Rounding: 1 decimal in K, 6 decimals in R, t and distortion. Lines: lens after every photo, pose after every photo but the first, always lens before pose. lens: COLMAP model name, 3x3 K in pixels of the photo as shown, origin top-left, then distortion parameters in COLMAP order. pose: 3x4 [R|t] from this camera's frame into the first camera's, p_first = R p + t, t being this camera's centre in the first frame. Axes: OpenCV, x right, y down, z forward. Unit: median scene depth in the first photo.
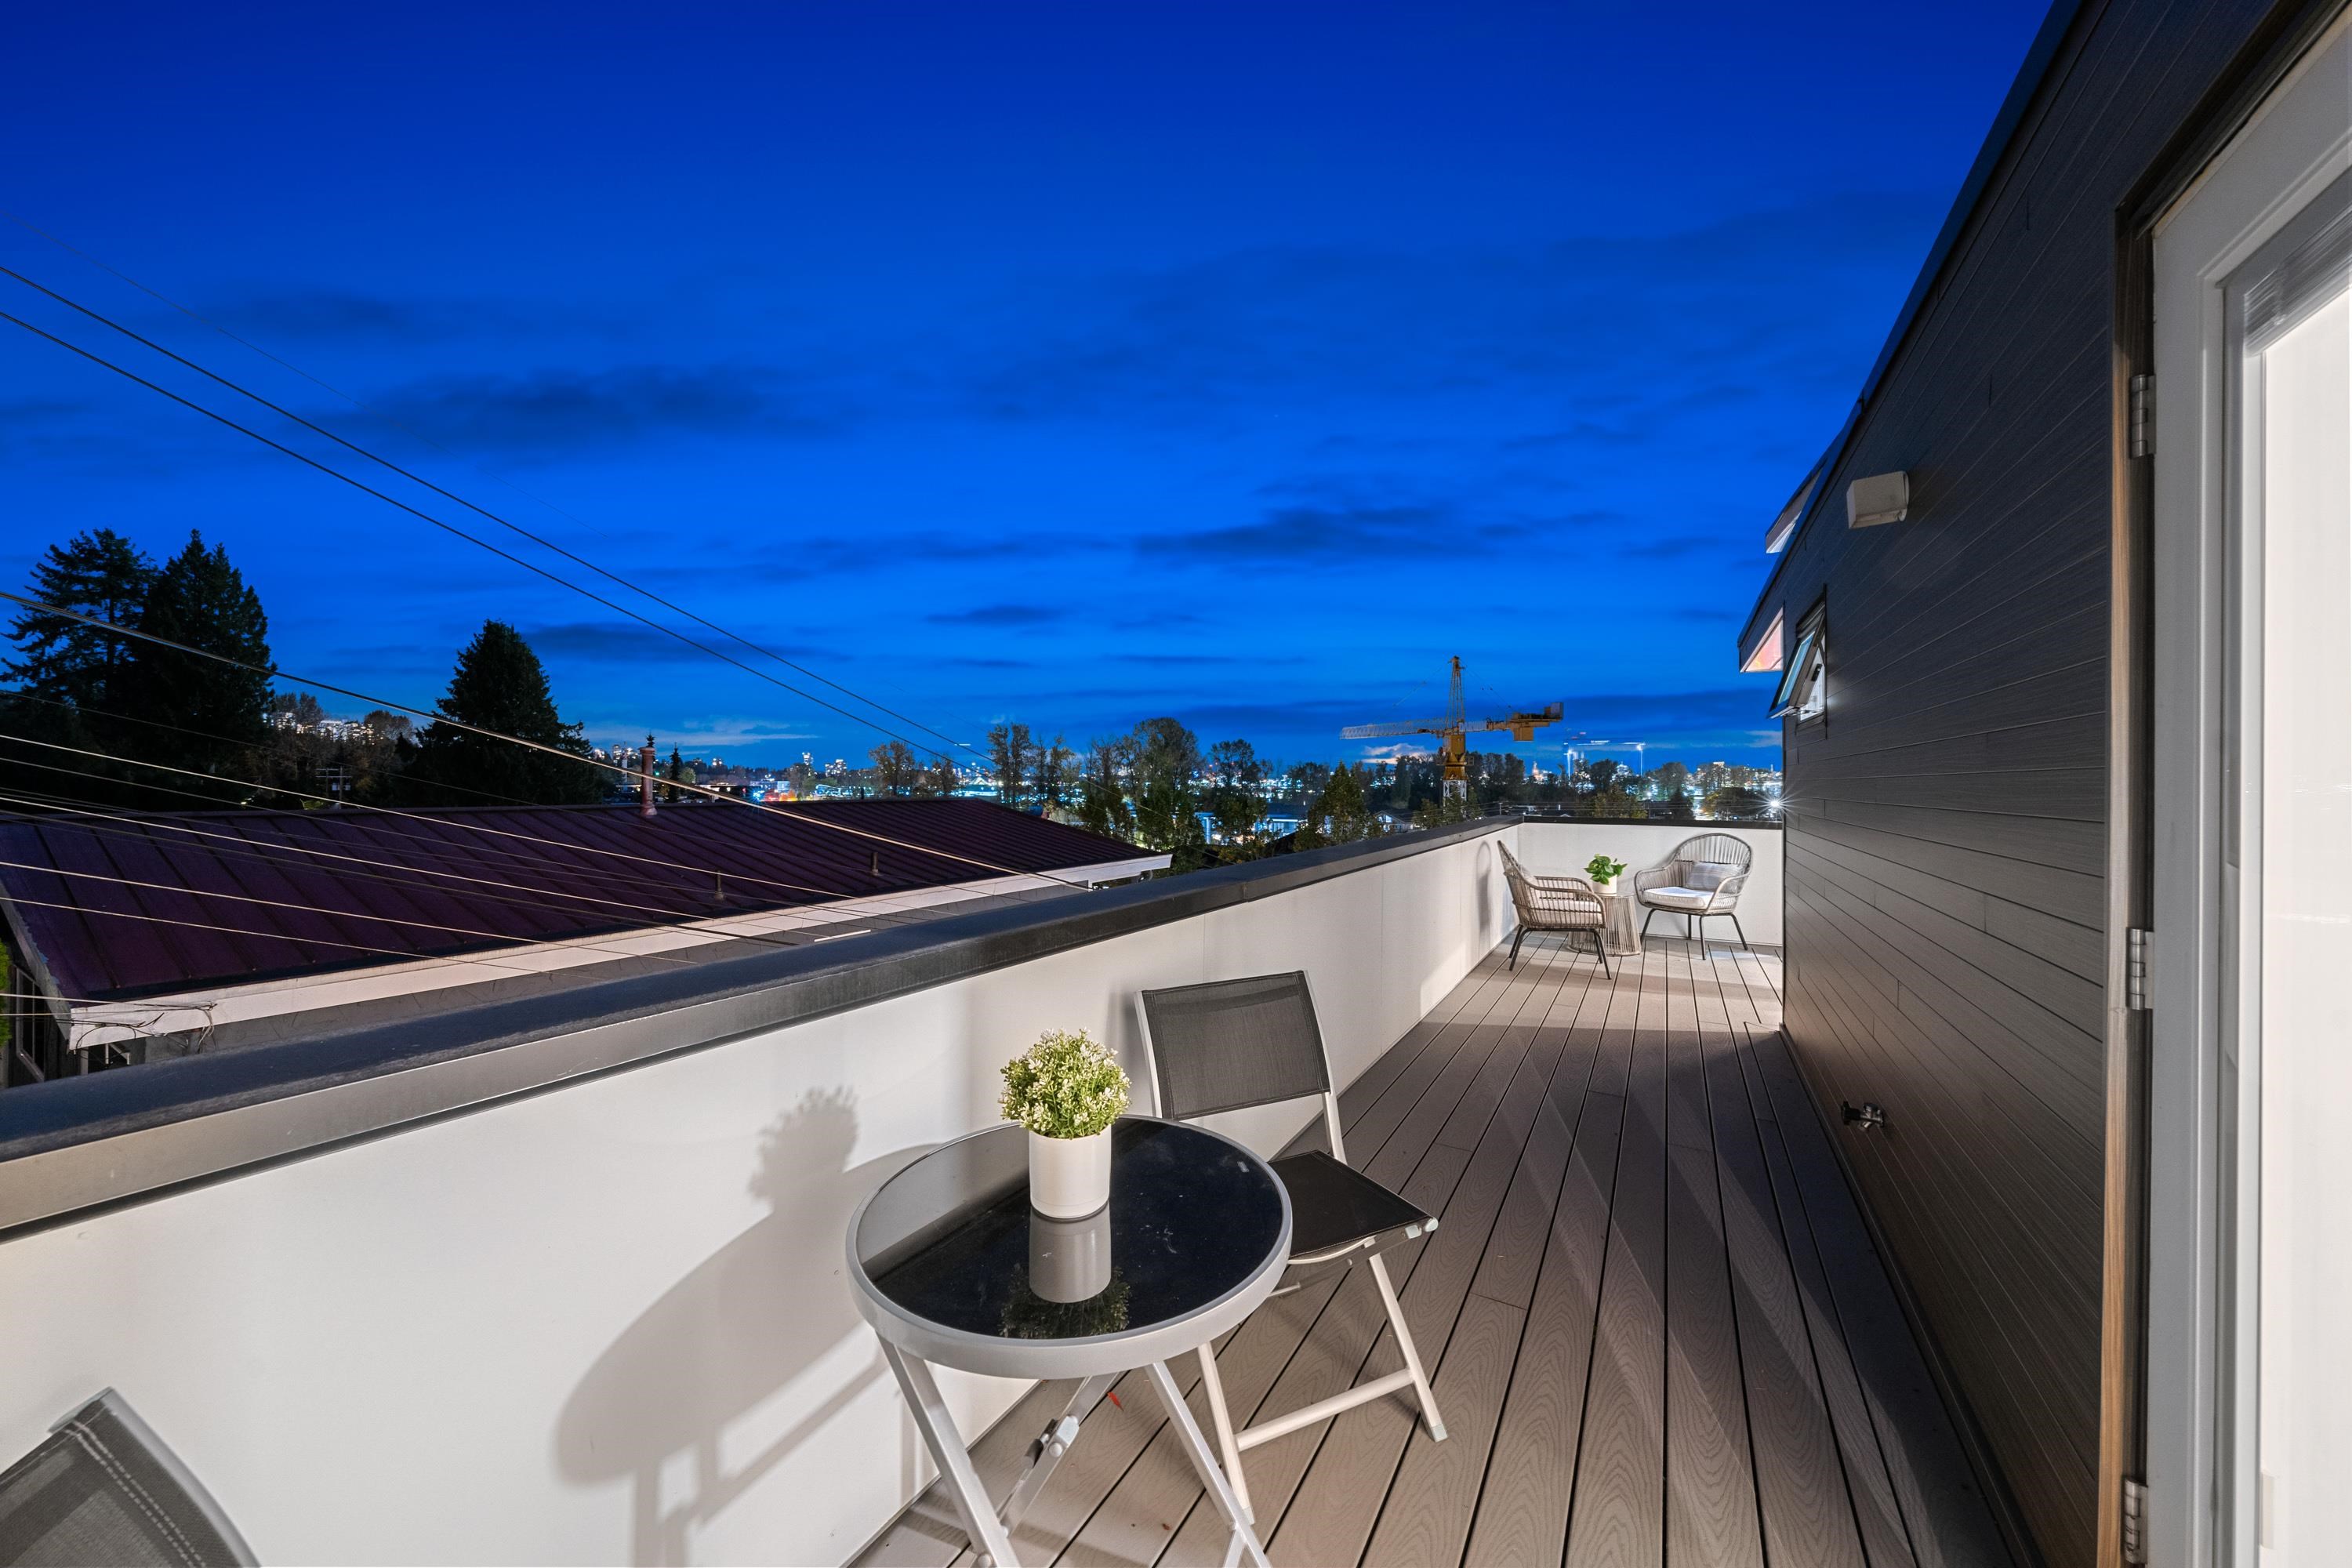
lens RADIAL K [[818.1, 0, 1176.9], [0, 818.1, 783.9], [0, 0, 1]] dist [0.000822, -0.000468]
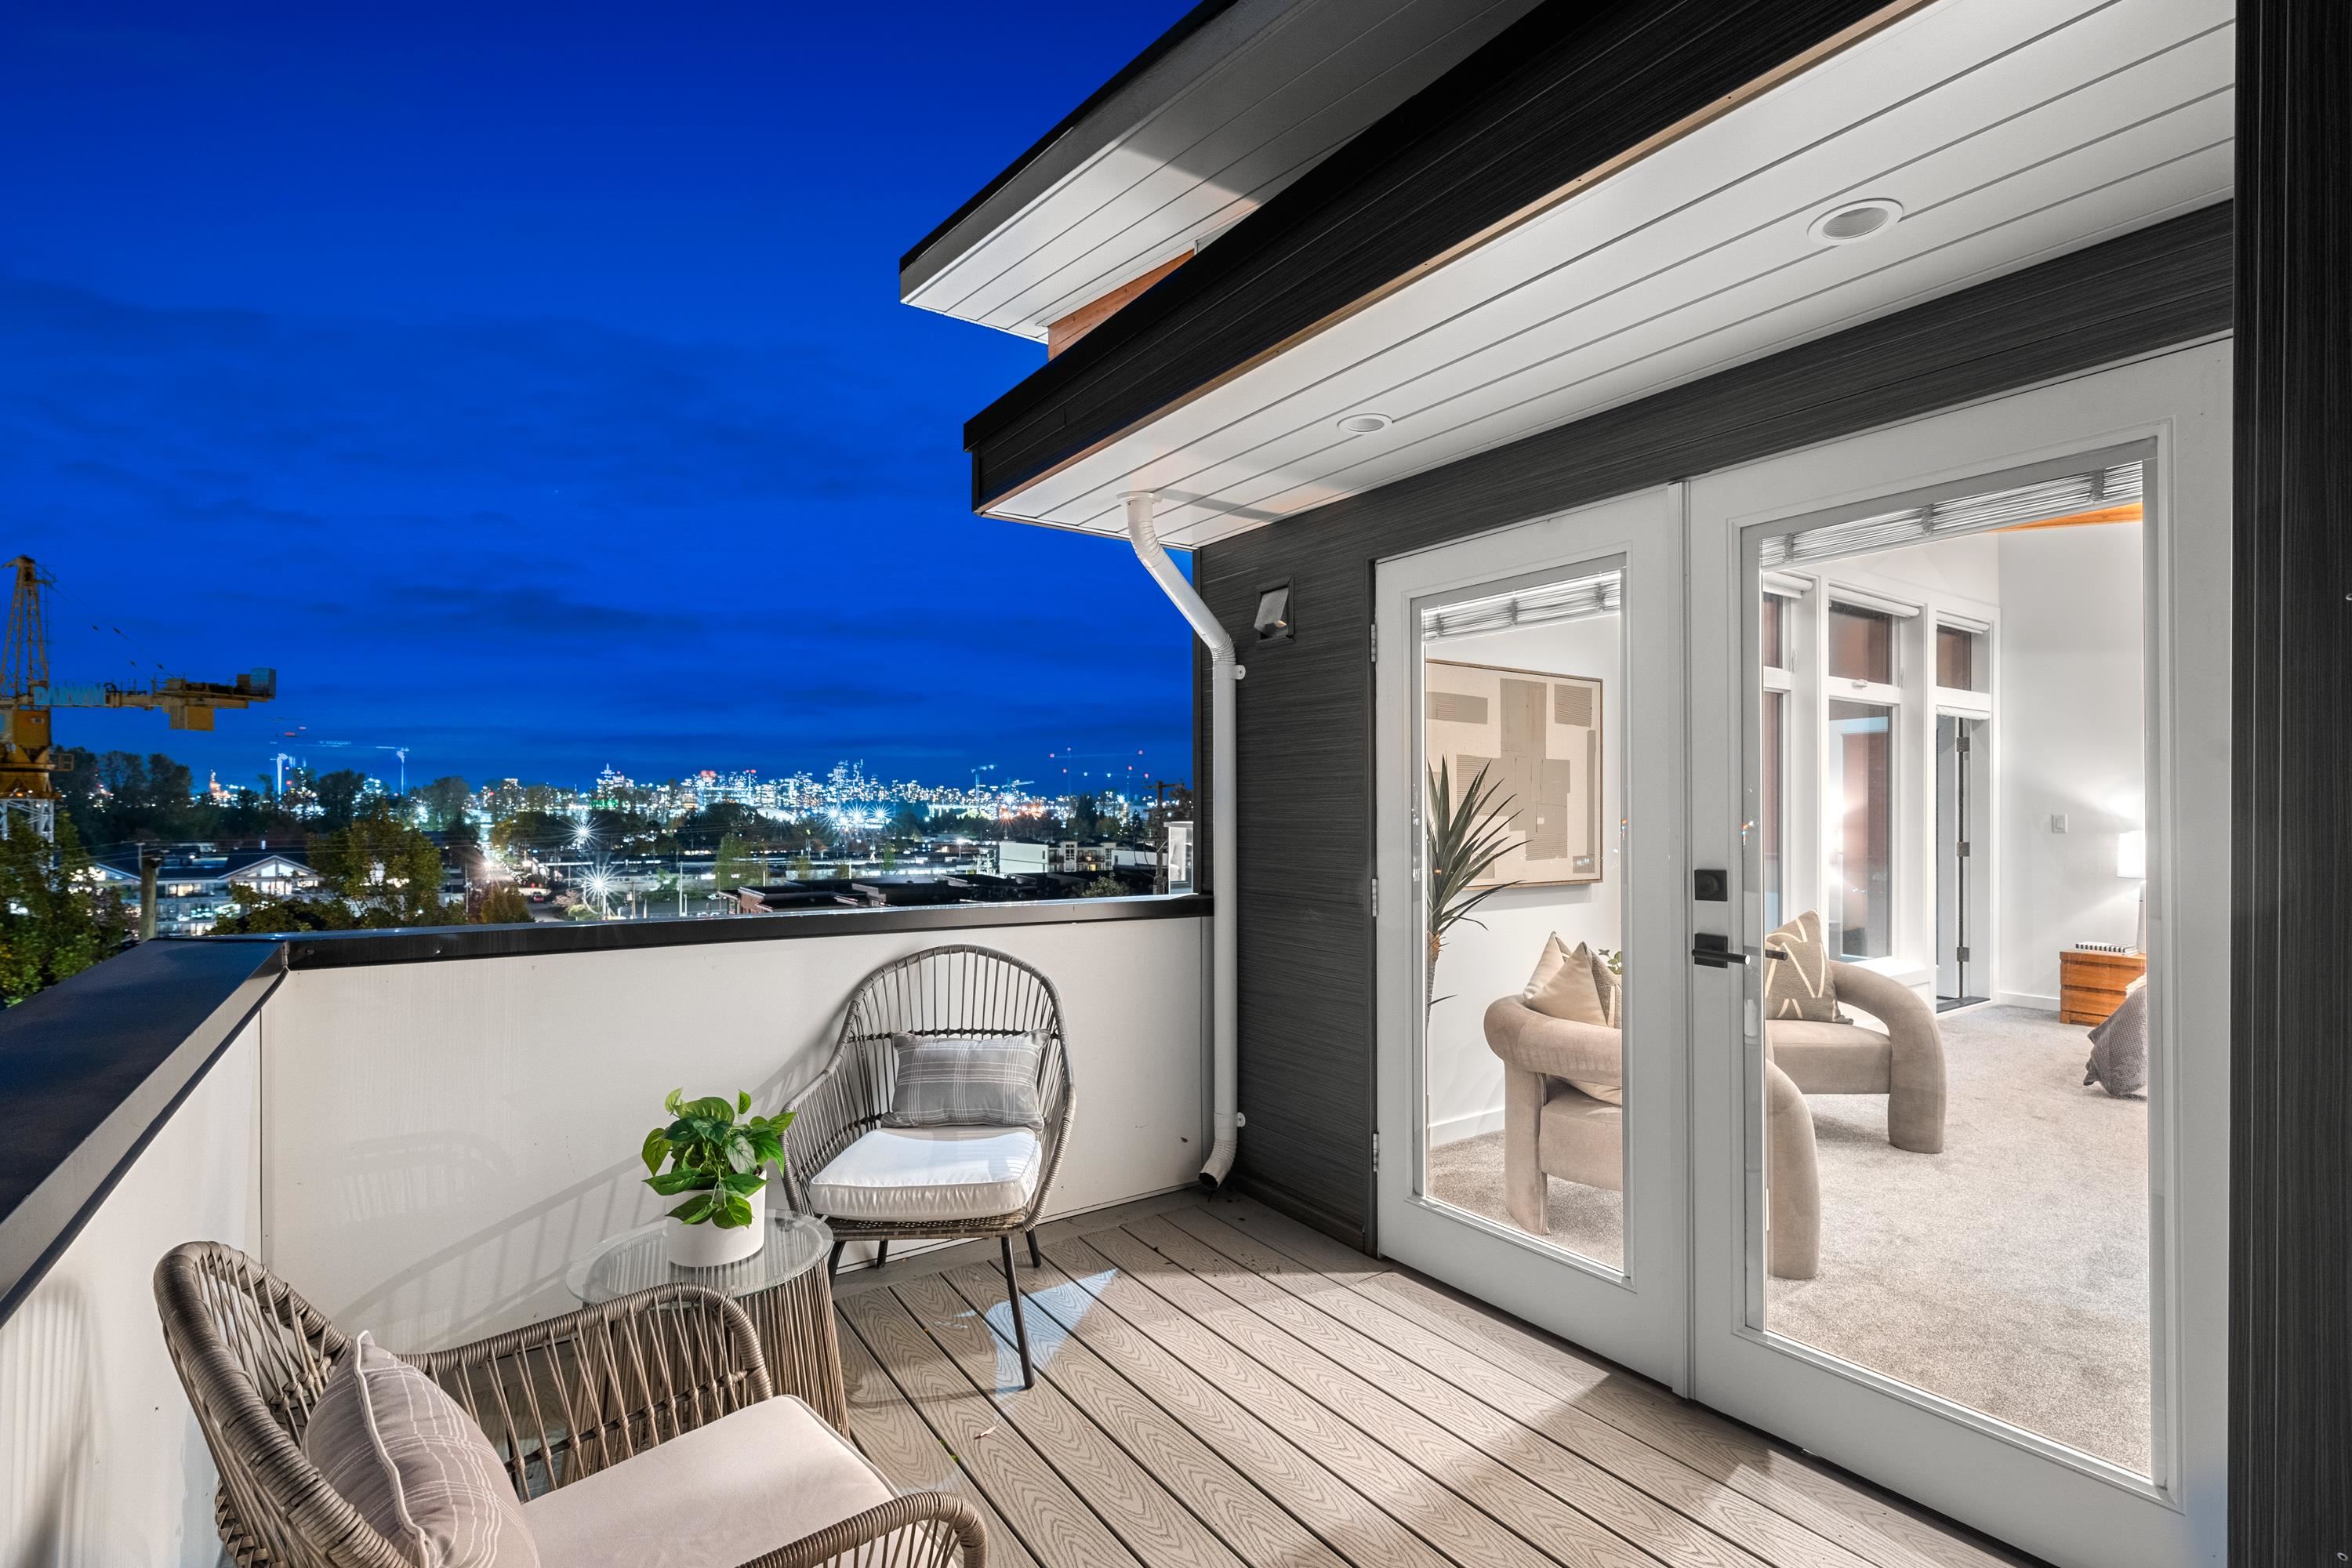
lens RADIAL K [[1089.1, 0, 1184.5], [0, 1089.1, 793.3], [0, 0, 1]] dist [0.009451, 0.000148]
pose [[0.419567, 0.014409, 0.907610, 0.275392], [-0.002843, 0.999890, -0.014560, 0.002570], [-0.907720, 0.003528, 0.419562, 0.707049]]
